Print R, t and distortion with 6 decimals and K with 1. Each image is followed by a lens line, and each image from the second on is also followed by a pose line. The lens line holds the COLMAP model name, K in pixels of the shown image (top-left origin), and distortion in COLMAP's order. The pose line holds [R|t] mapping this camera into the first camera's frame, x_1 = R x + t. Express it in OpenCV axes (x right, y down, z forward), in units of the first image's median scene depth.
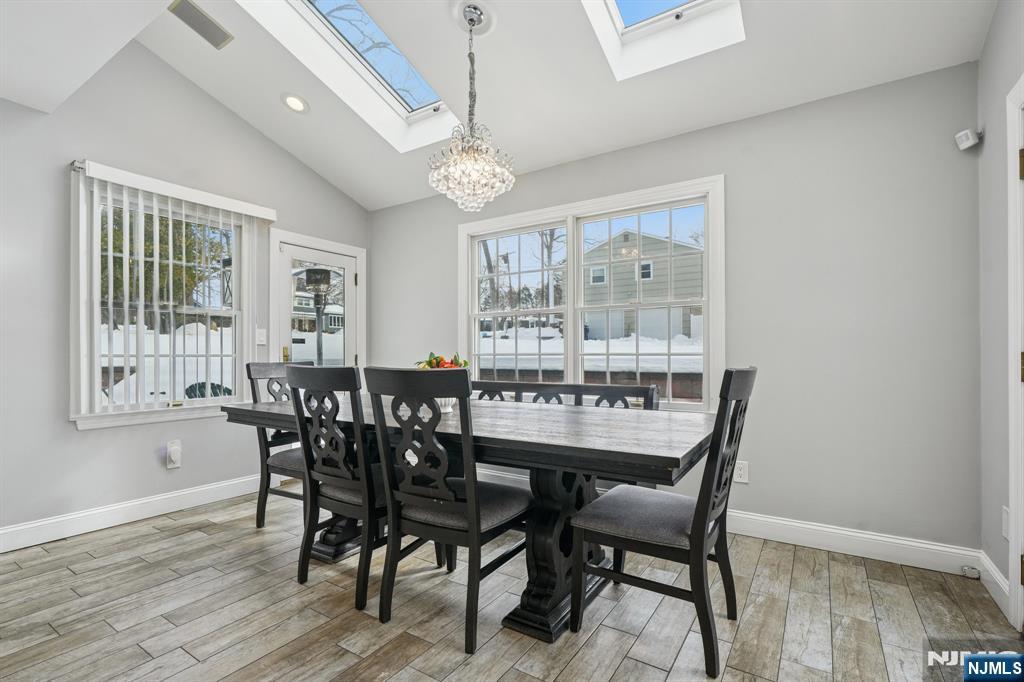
lens RADIAL K [[474.3, 0, 508.4], [0, 474.3, 355.4], [0, 0, 1]] dist [-0.002557, -0.000300]
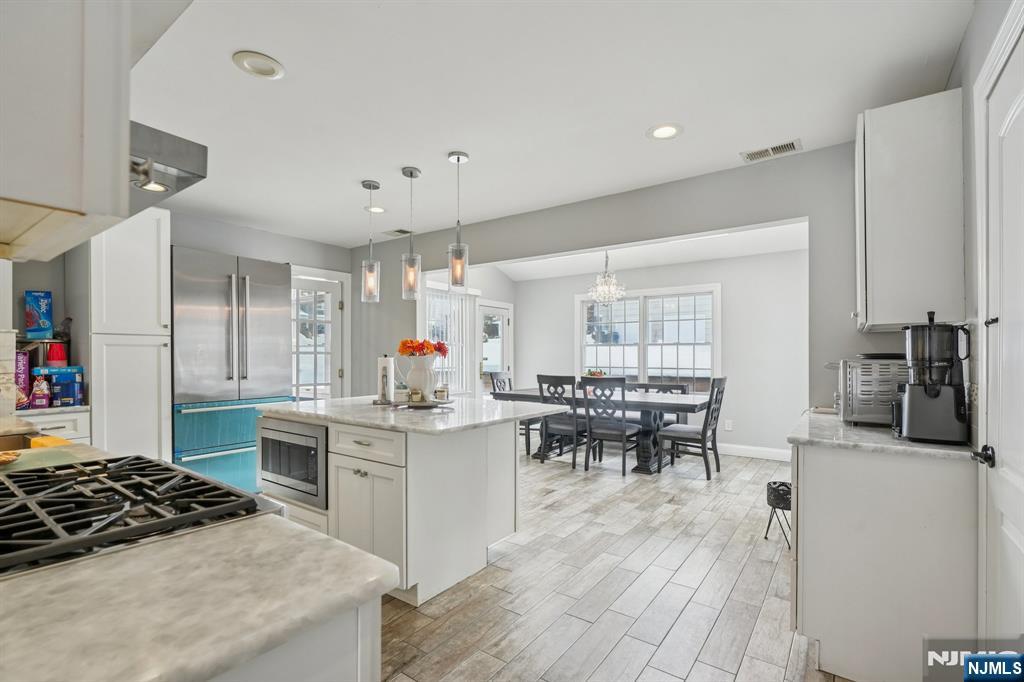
lens RADIAL K [[471.5, 0, 512.3], [0, 471.5, 360.2], [0, 0, 1]] dist [-0.001754, -0.000293]
pose [[0.999292, 0.000207, -0.037621, -0.517811], [0.000080, 0.999971, 0.007613, -0.075319], [0.037621, -0.007610, 0.999263, -1.497612]]
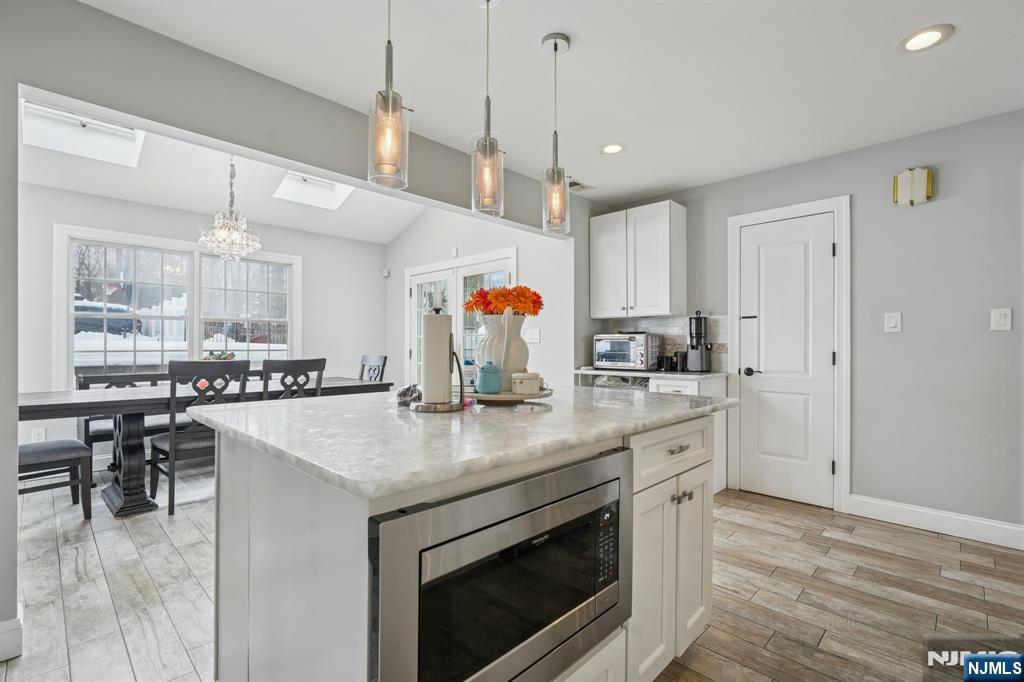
lens RADIAL K [[460.5, 0, 512.0], [0, 460.5, 341.0], [0, 0, 1]] dist [0.000684, 0.000104]
pose [[0.187886, 0.007641, 0.982161, -1.659263], [-0.002228, 0.999970, -0.007354, -0.032595], [-0.982188, -0.000806, 0.187897, -0.271364]]
